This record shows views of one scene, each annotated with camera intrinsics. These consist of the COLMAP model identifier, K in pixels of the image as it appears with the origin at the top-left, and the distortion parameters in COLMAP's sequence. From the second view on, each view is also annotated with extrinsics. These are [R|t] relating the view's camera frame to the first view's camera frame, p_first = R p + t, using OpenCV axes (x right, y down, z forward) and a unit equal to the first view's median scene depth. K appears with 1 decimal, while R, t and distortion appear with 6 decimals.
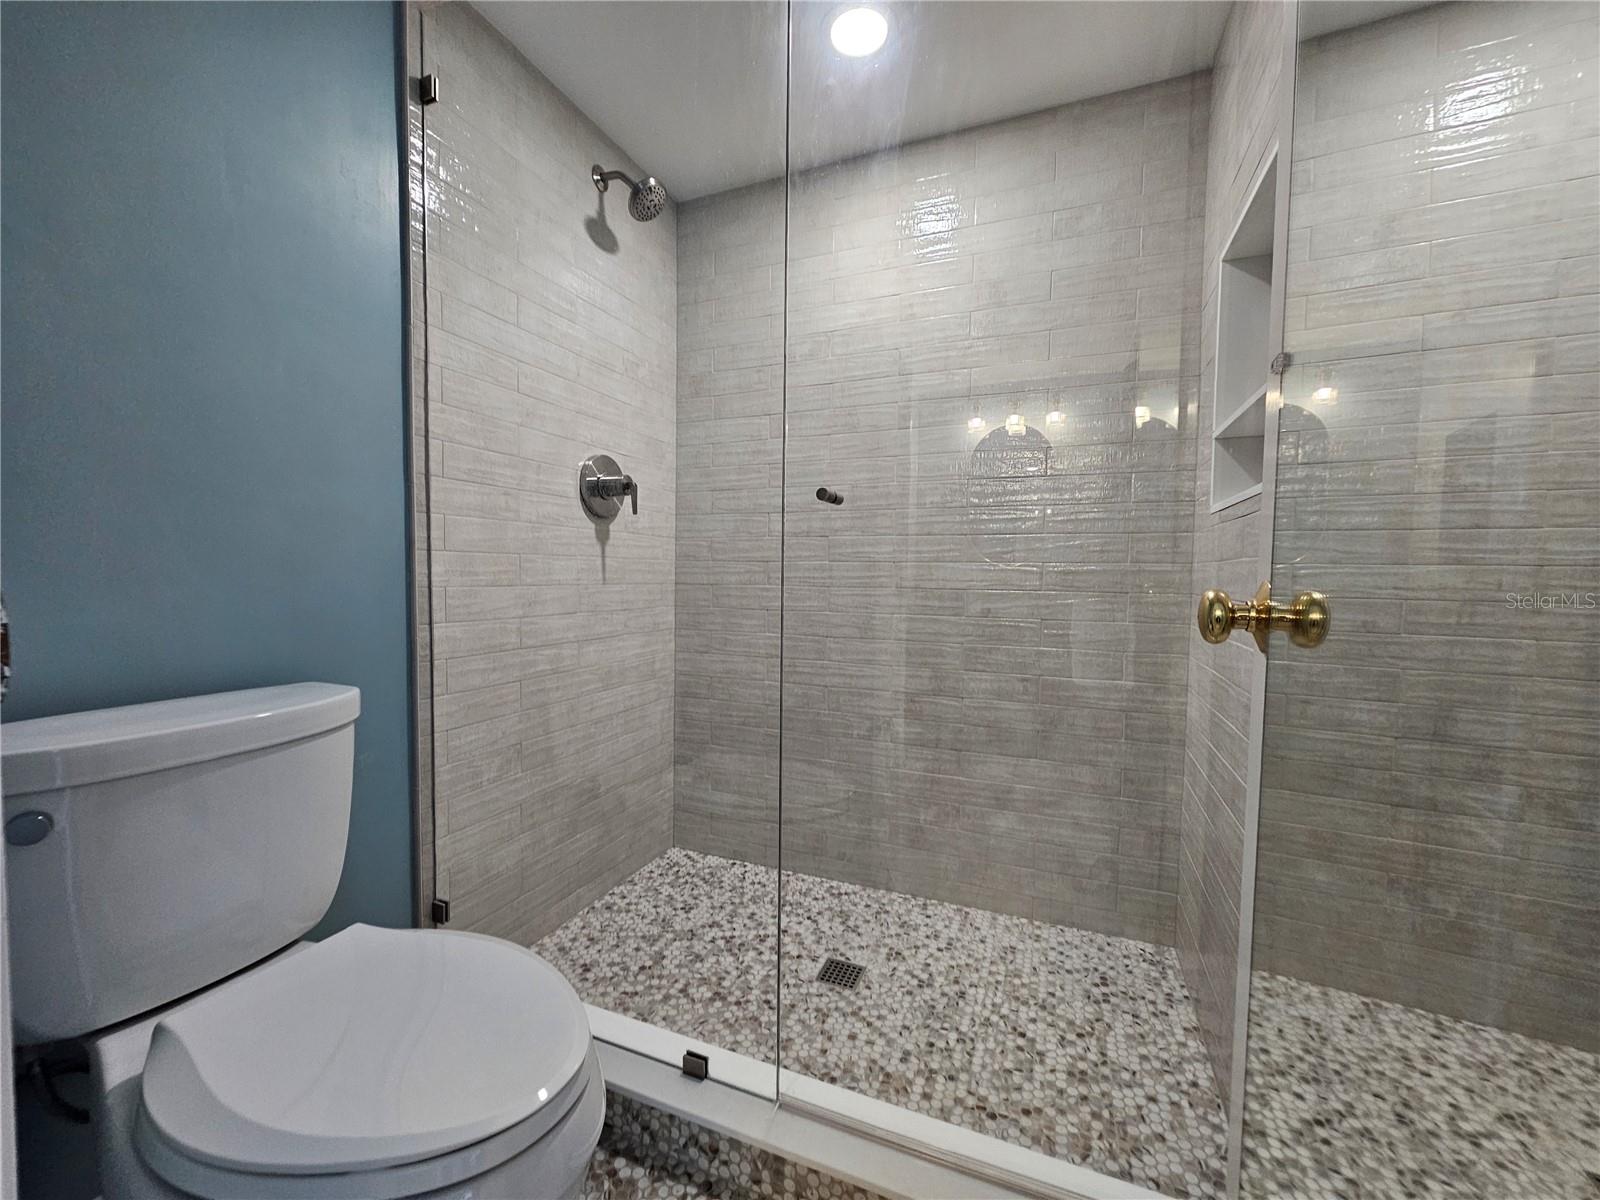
lens RADIAL K [[657.3, 0, 789.8], [0, 657.3, 607.7], [0, 0, 1]] dist [0.001570, 0.000380]
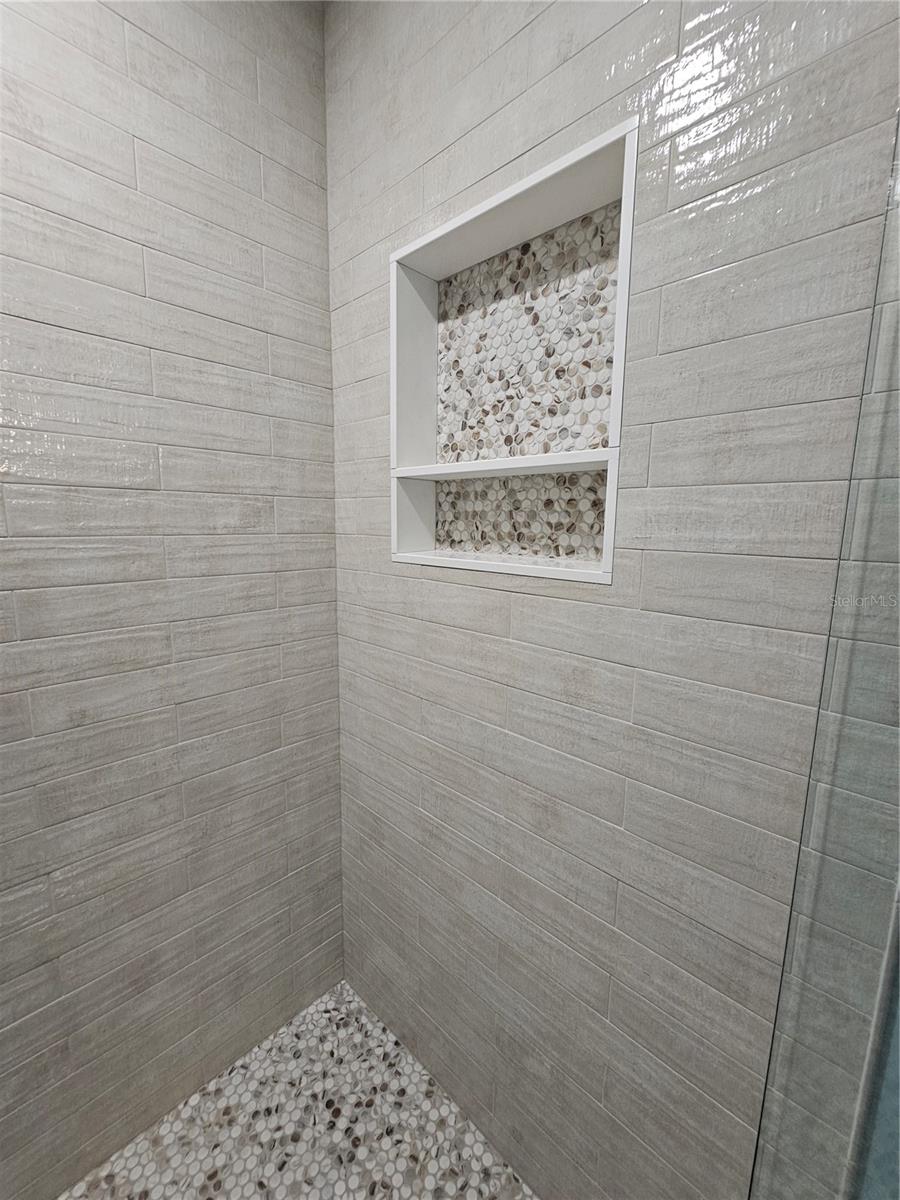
lens RADIAL K [[491.4, 0, 445.2], [0, 491.4, 594.7], [0, 0, 1]] dist [0.001447, 0.000188]
pose [[0.368536, -0.146983, 0.917920, 0.036692], [0.039115, 0.988998, 0.142661, -0.153158], [-0.928790, -0.016671, 0.370231, 0.552314]]
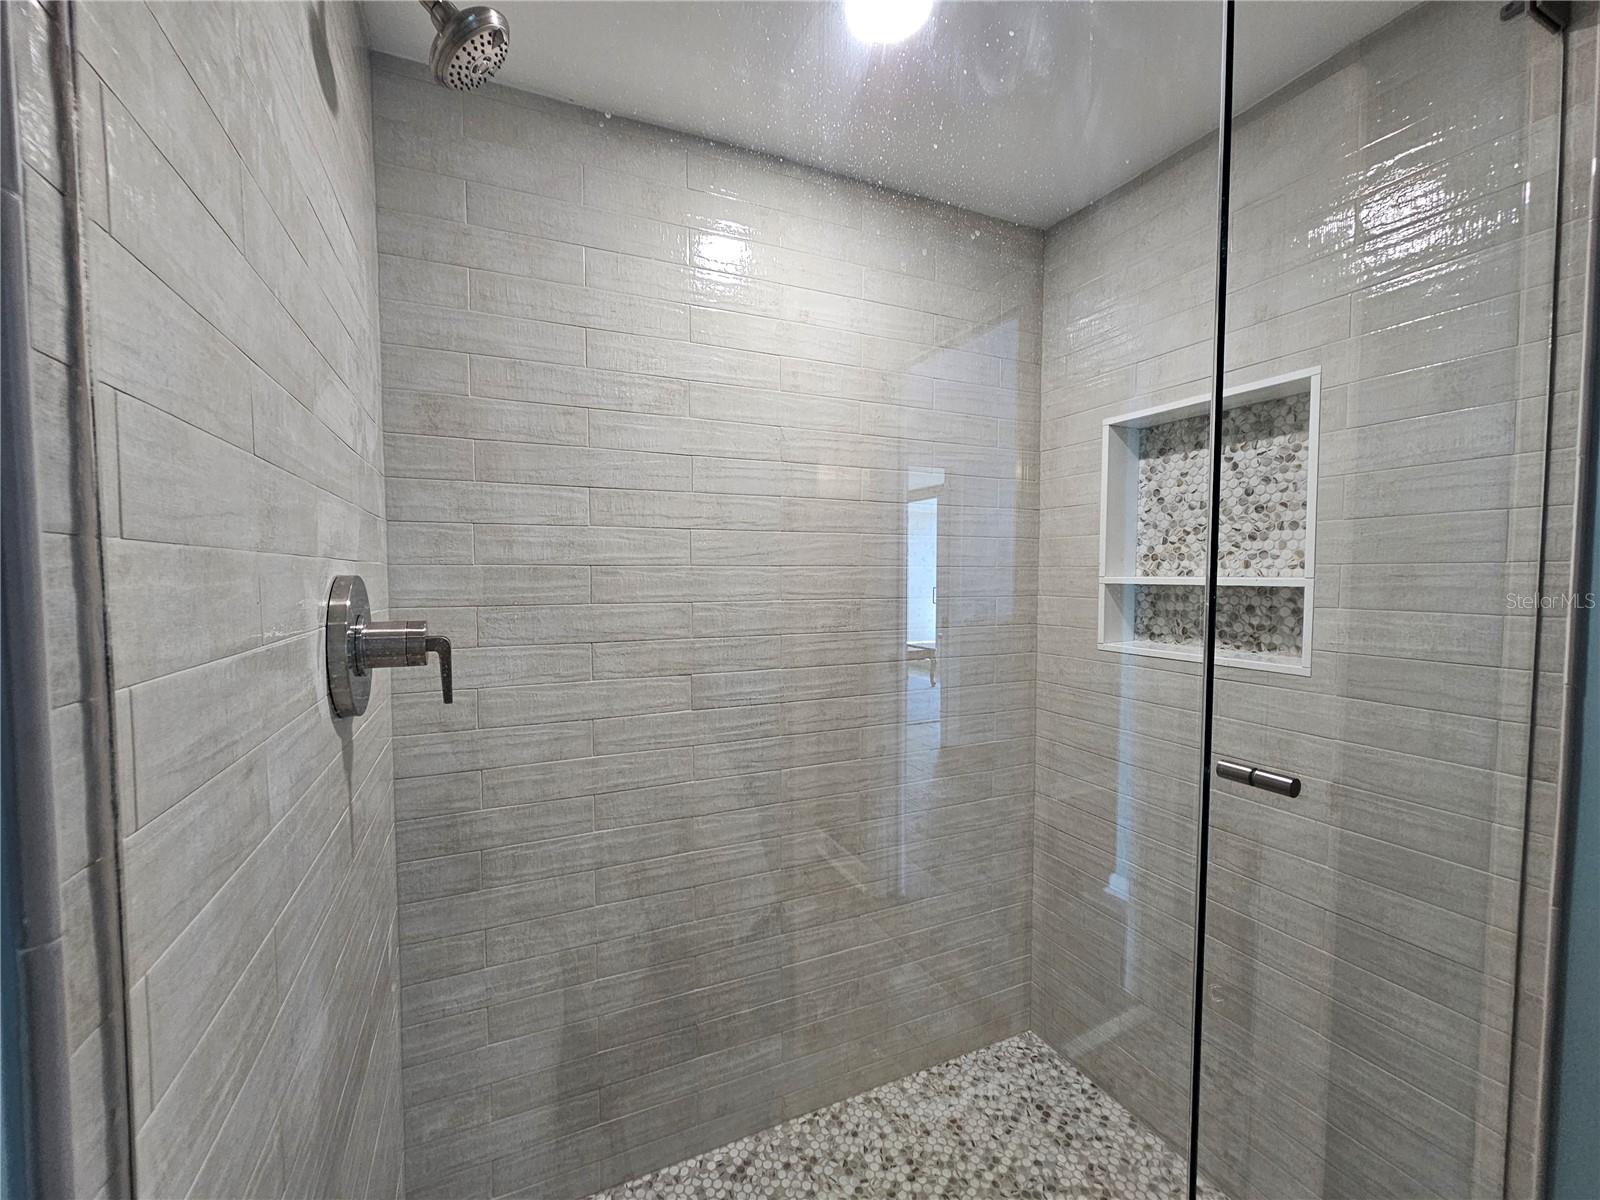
lens RADIAL K [[657.3, 0, 789.8], [0, 657.3, 607.7], [0, 0, 1]] dist [0.001570, 0.000380]
pose [[0.680582, -0.052238, 0.730808, -0.419226], [0.047160, 0.998510, 0.027454, -0.215807], [-0.731153, 0.015780, 0.682031, 0.503268]]
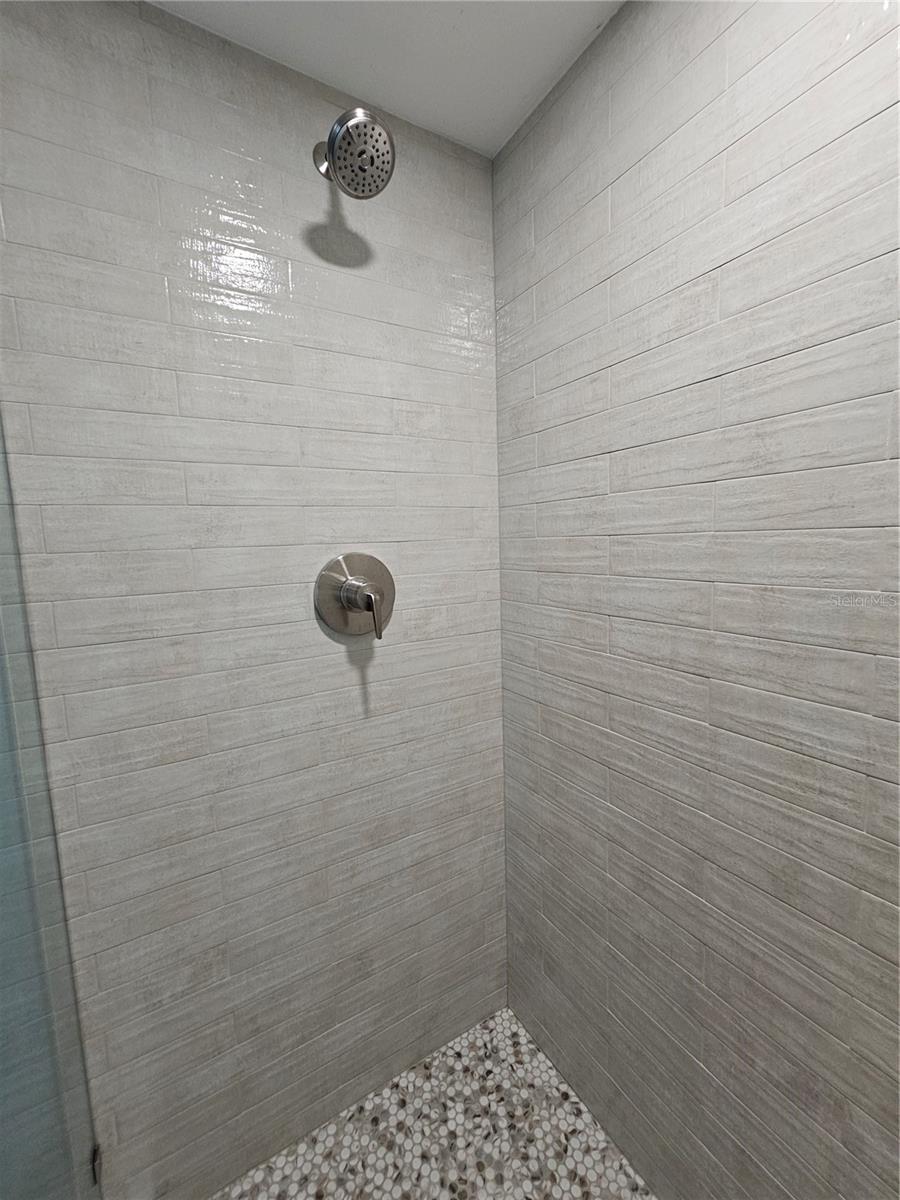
lens RADIAL K [[488.4, 0, 444.9], [0, 488.4, 593.9], [0, 0, 1]] dist [-0.001638, -0.000699]
pose [[0.801538, 0.024834, -0.597428, 0.134041], [0.014261, 0.998059, 0.060621, -0.224838], [0.597774, -0.057110, 0.799628, 0.637574]]
